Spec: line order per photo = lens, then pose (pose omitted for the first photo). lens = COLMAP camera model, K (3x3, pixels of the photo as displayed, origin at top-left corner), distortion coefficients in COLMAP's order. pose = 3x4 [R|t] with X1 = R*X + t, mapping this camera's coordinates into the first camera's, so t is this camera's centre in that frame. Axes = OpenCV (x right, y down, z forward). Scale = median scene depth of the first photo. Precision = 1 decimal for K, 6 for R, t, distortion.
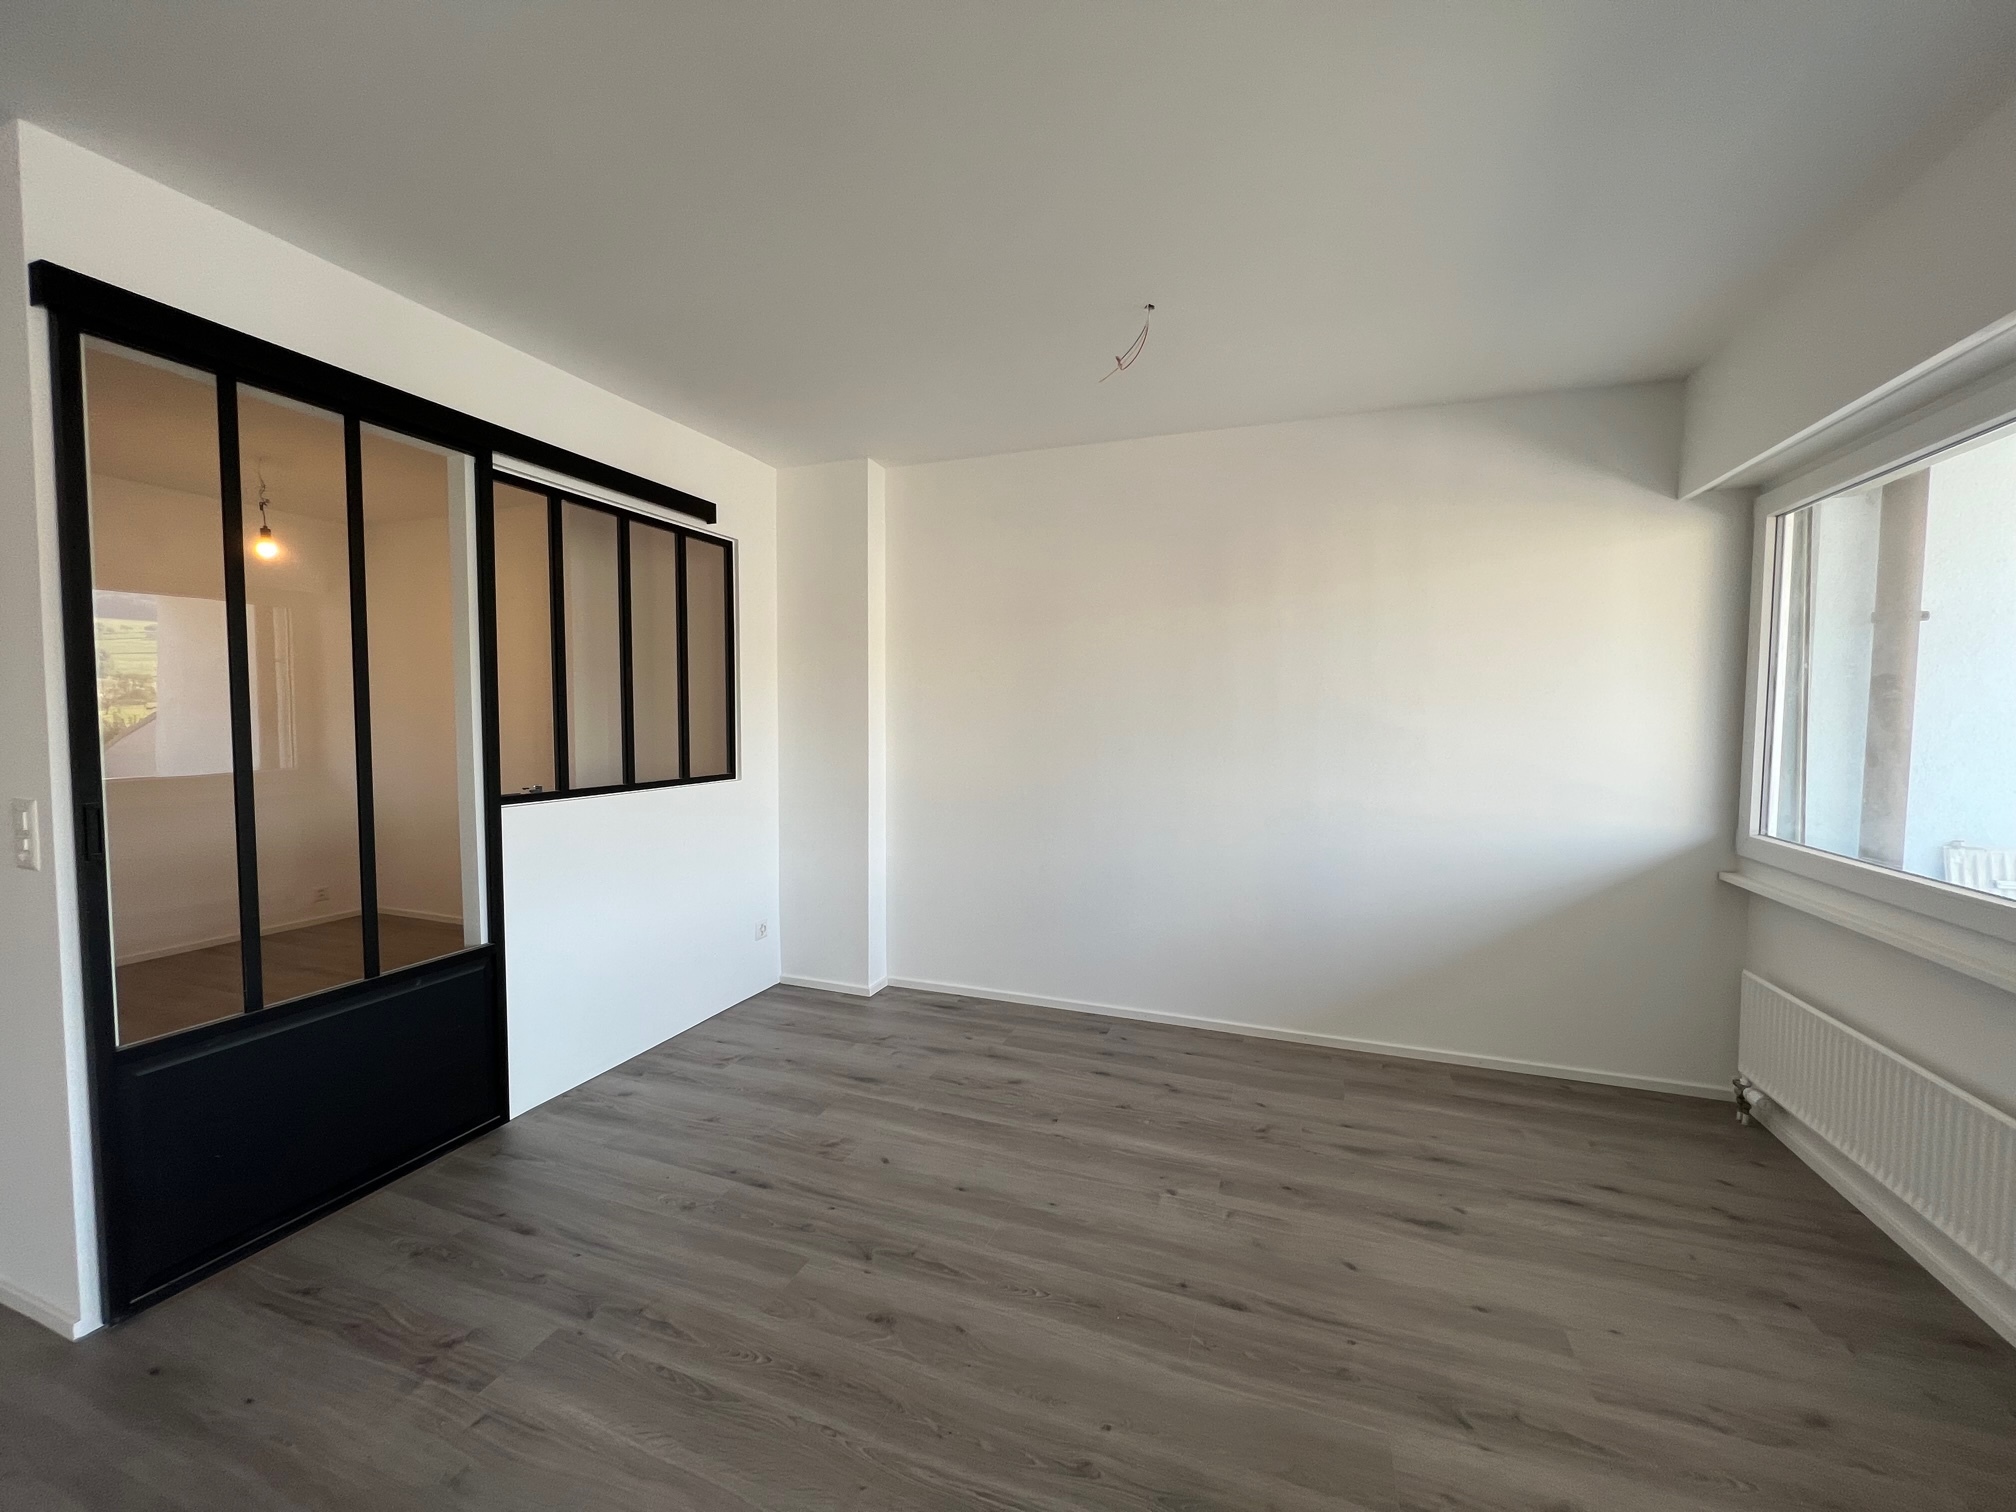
lens RADIAL K [[804.5, 0, 999.6], [0, 804.5, 755.4], [0, 0, 1]] dist [-0.000188, 0.000388]
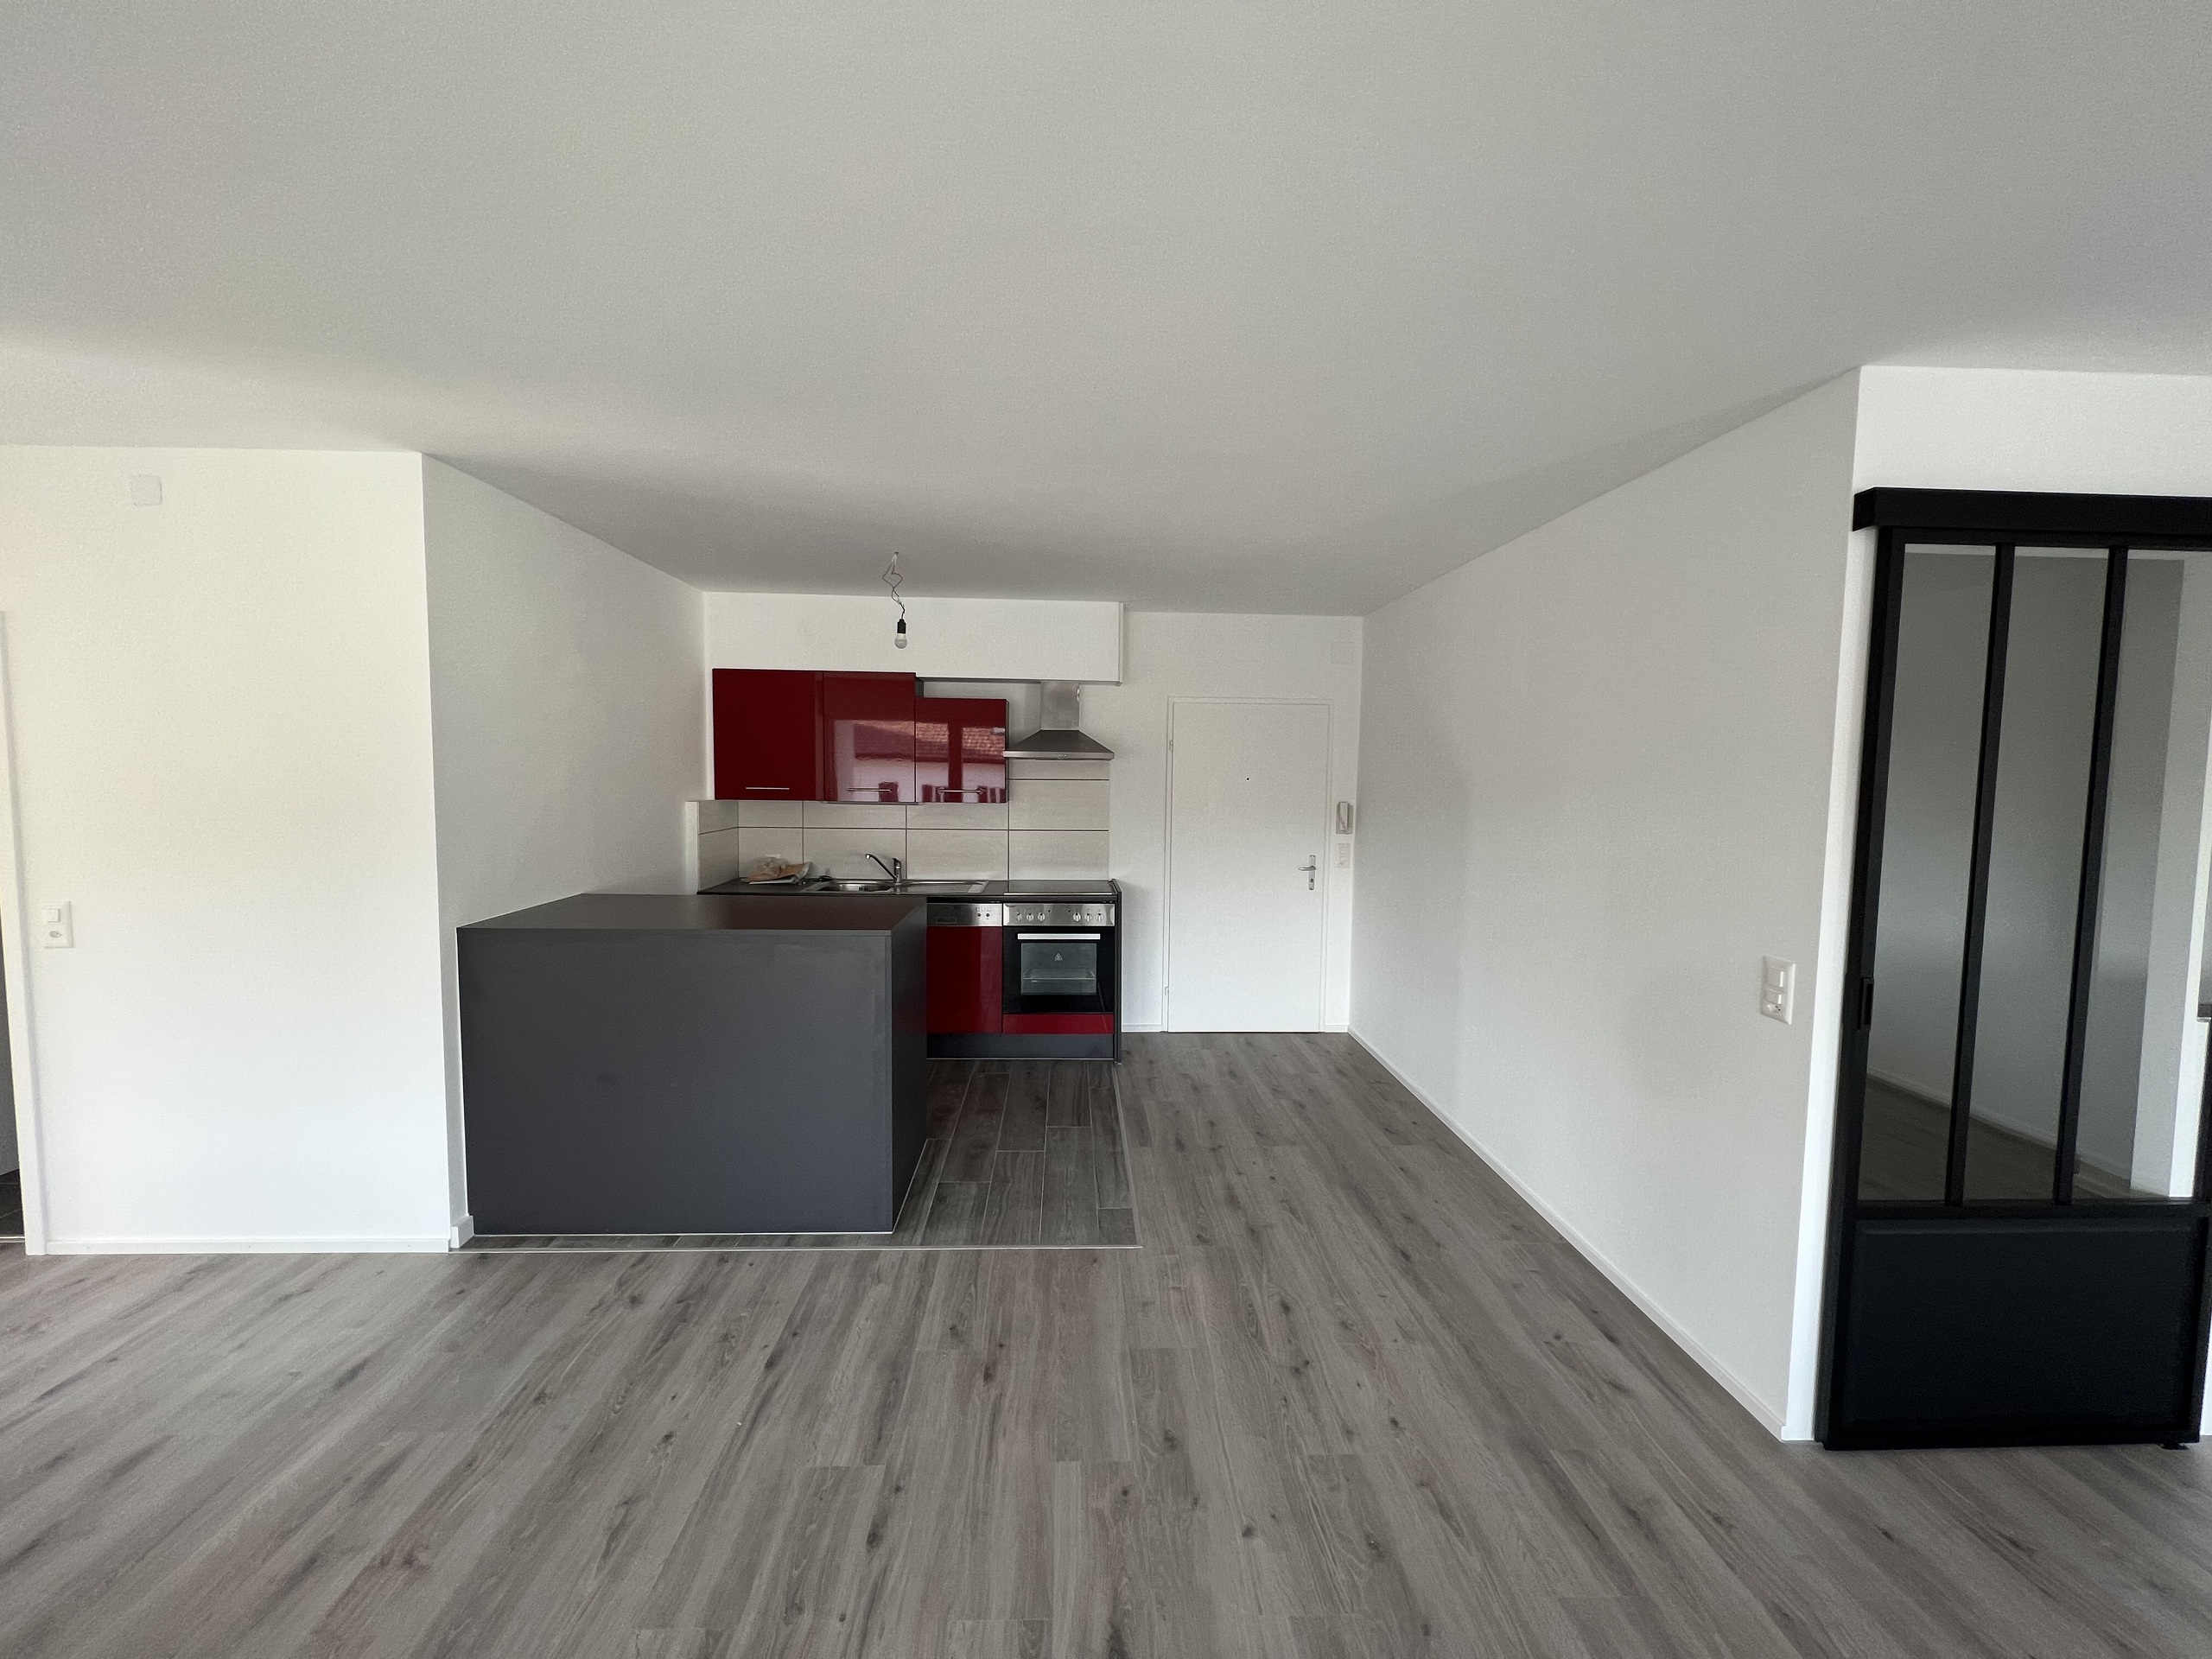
lens RADIAL K [[882.3, 0, 1100.5], [0, 882.3, 830.7], [0, 0, 1]] dist [0.000289, 0.000055]
pose [[0.388160, 0.063154, -0.919426, -0.285823], [-0.059206, 0.997297, 0.043507, -0.085020], [0.919688, 0.037548, 0.390850, -0.267680]]
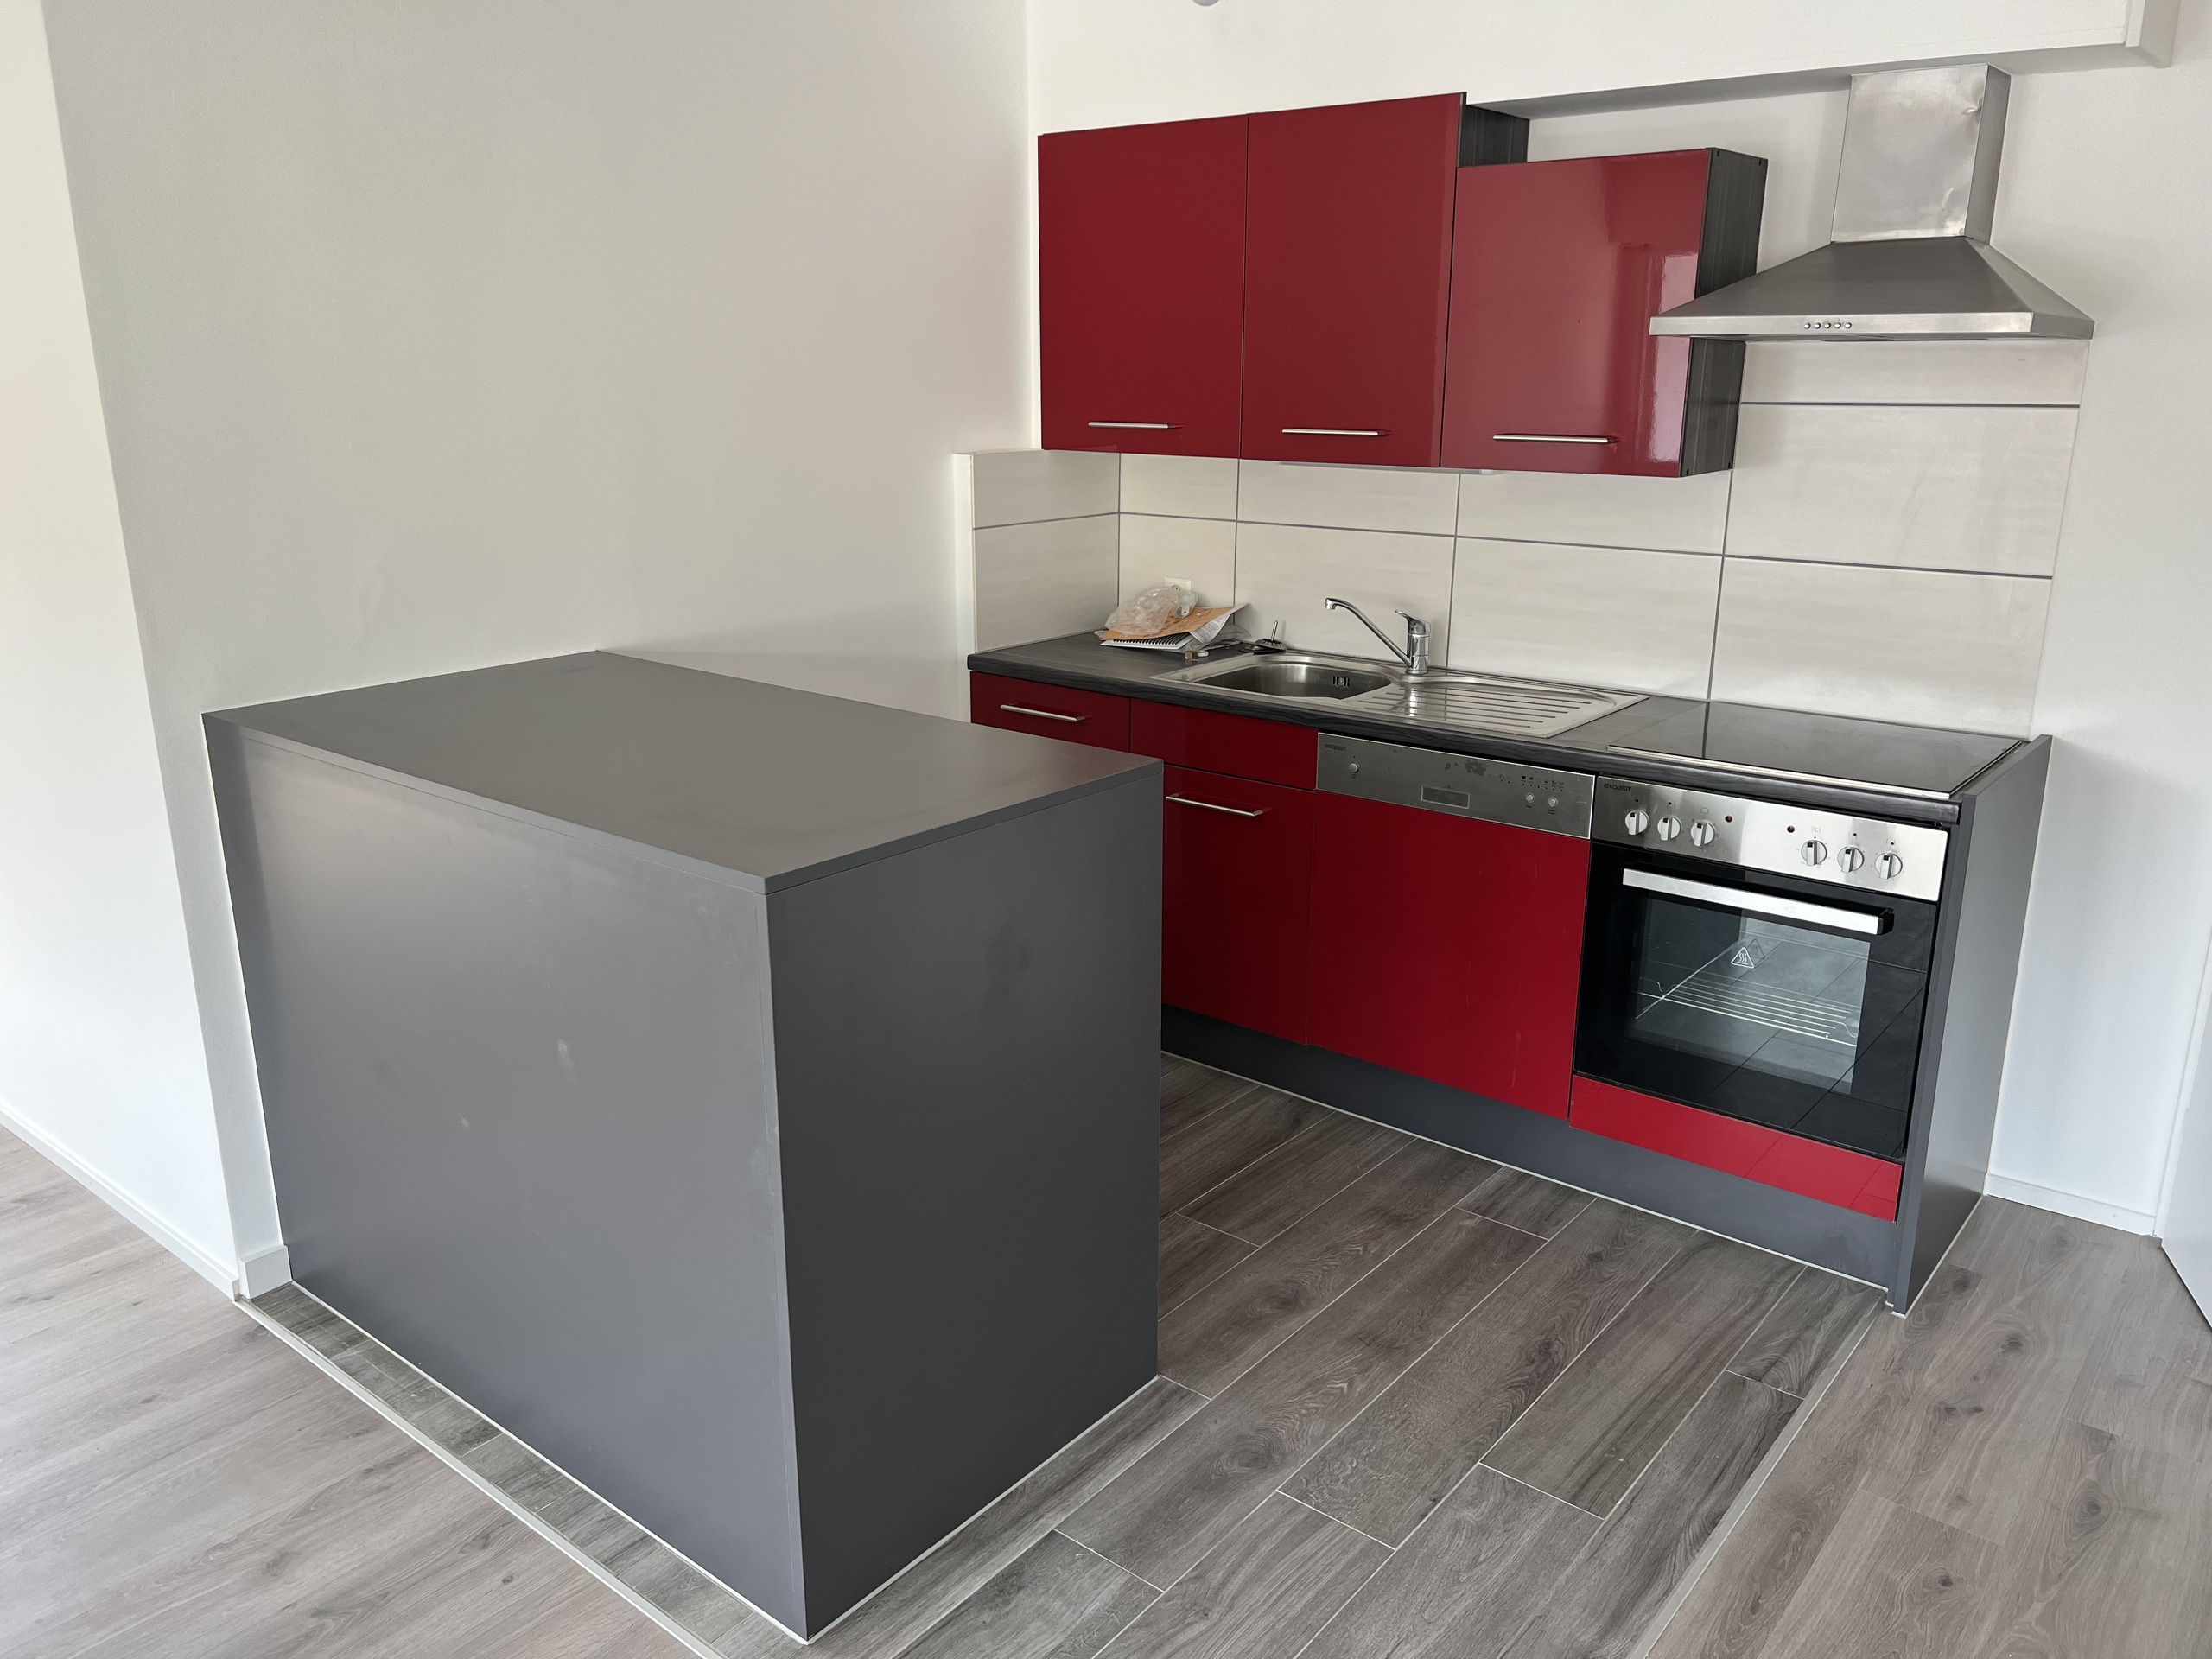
lens RADIAL K [[1659.0, 0, 1106.0], [0, 1659.0, 829.5], [0, 0, 1]] dist [0.014781, 0.000411]
pose [[-0.319974, 0.253130, -0.912985, -0.820054], [-0.053859, 0.957230, 0.284272, -0.128088], [0.945894, 0.140132, -0.292655, 0.289426]]
